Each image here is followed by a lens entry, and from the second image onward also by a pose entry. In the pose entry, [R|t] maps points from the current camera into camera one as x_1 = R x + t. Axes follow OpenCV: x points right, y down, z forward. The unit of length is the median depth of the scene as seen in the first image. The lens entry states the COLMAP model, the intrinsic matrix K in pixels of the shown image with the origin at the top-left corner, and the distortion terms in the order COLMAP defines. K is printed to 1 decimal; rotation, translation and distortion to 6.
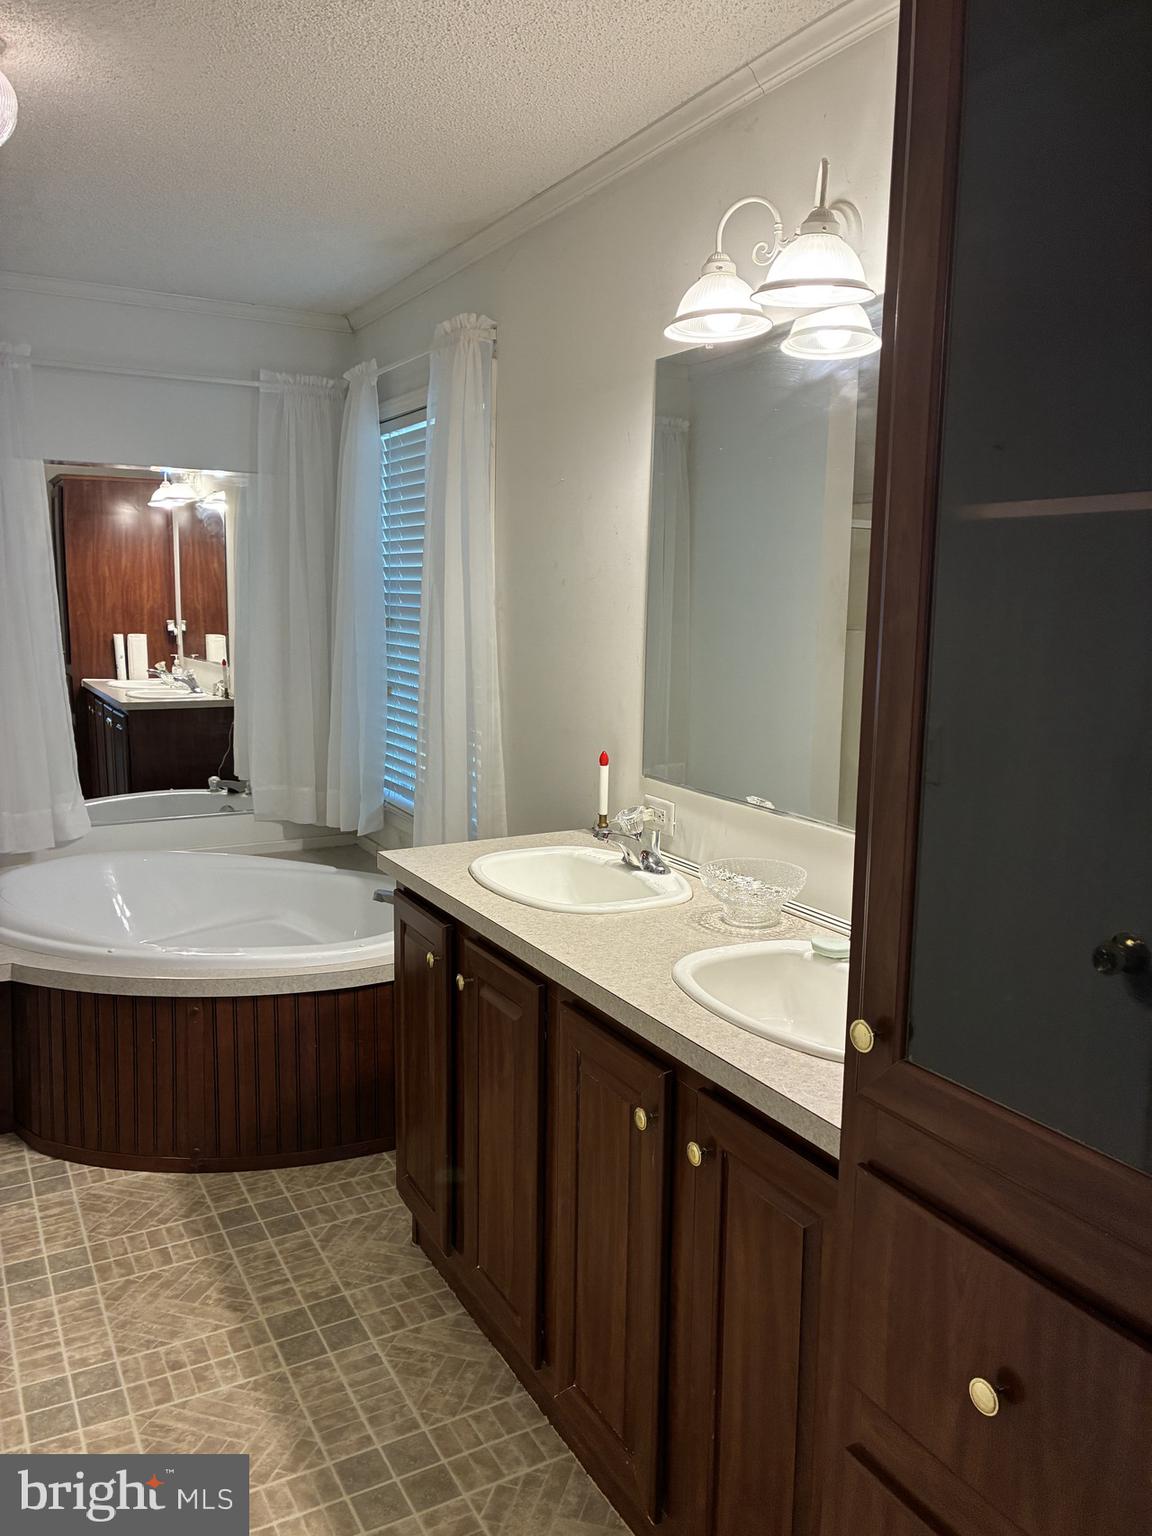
lens RADIAL K [[1183.3, 0, 571.9], [0, 1183.3, 765.3], [0, 0, 1]] dist [0.037615, -0.028697]
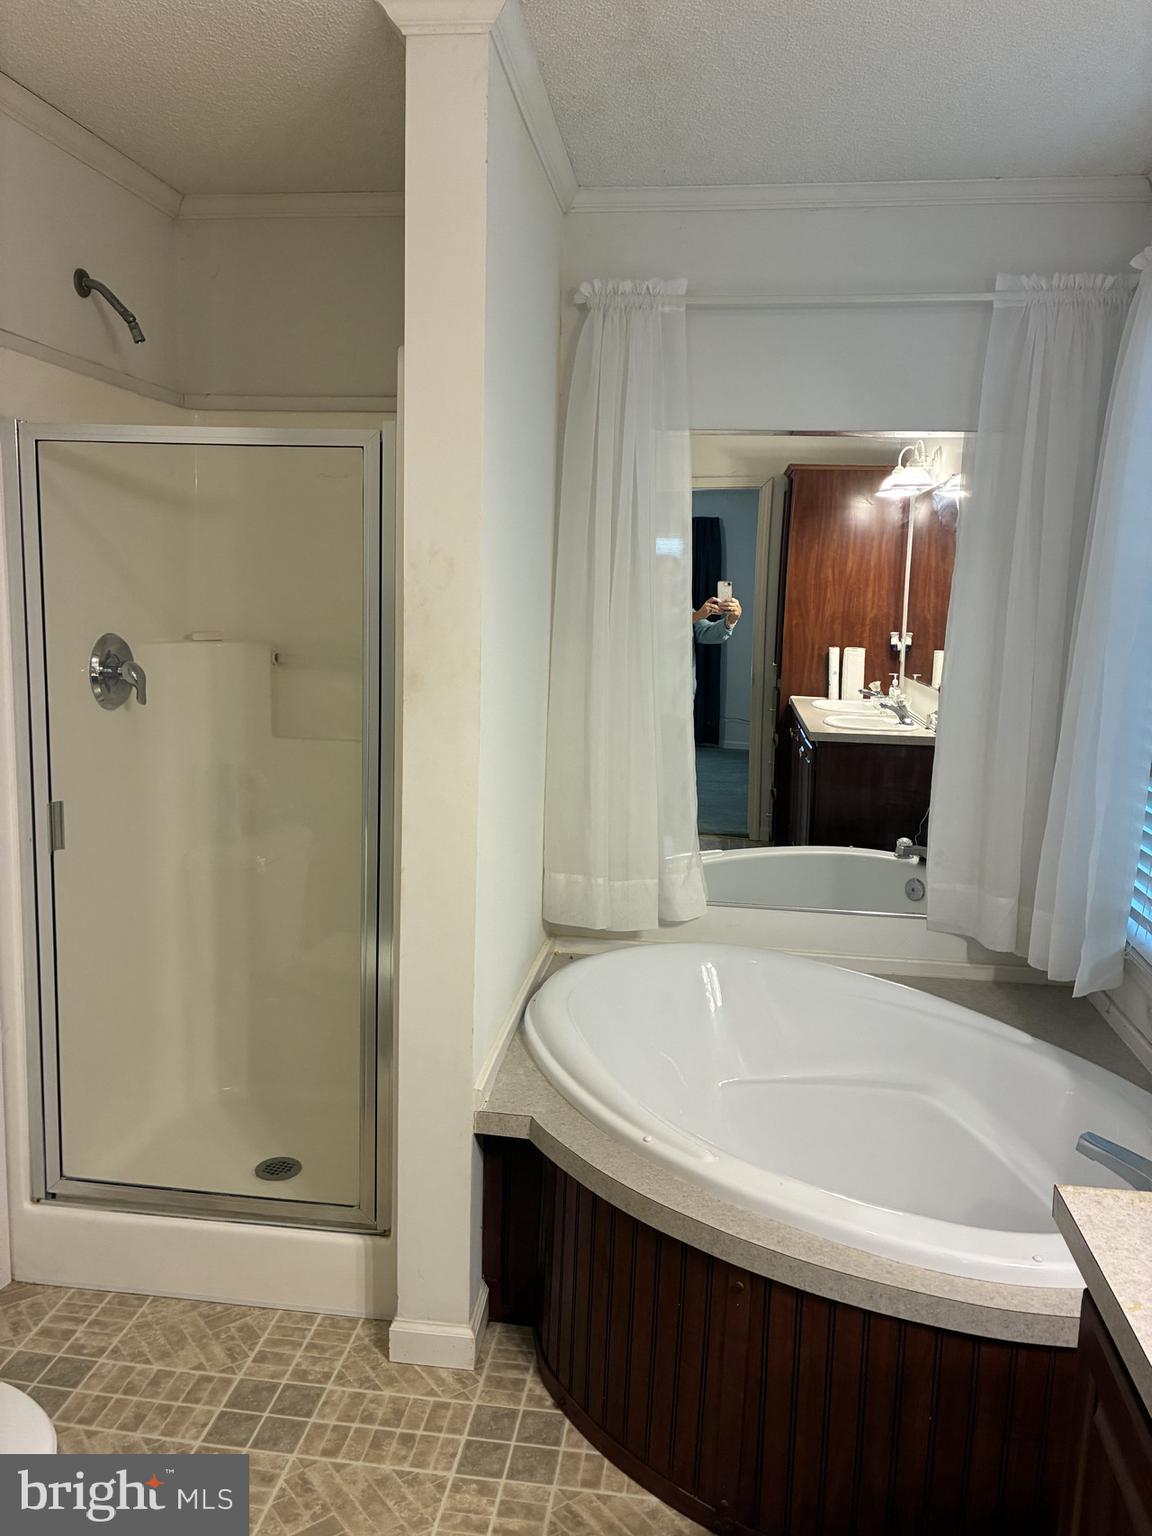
lens RADIAL K [[1183.3, 0, 572.9], [0, 1183.3, 754.3], [0, 0, 1]] dist [0.037615, -0.028697]
pose [[0.806900, 0.091156, -0.583612, -0.022855], [-0.097636, 0.995013, 0.020422, -0.032491], [0.582563, 0.040503, 0.811776, 0.195588]]
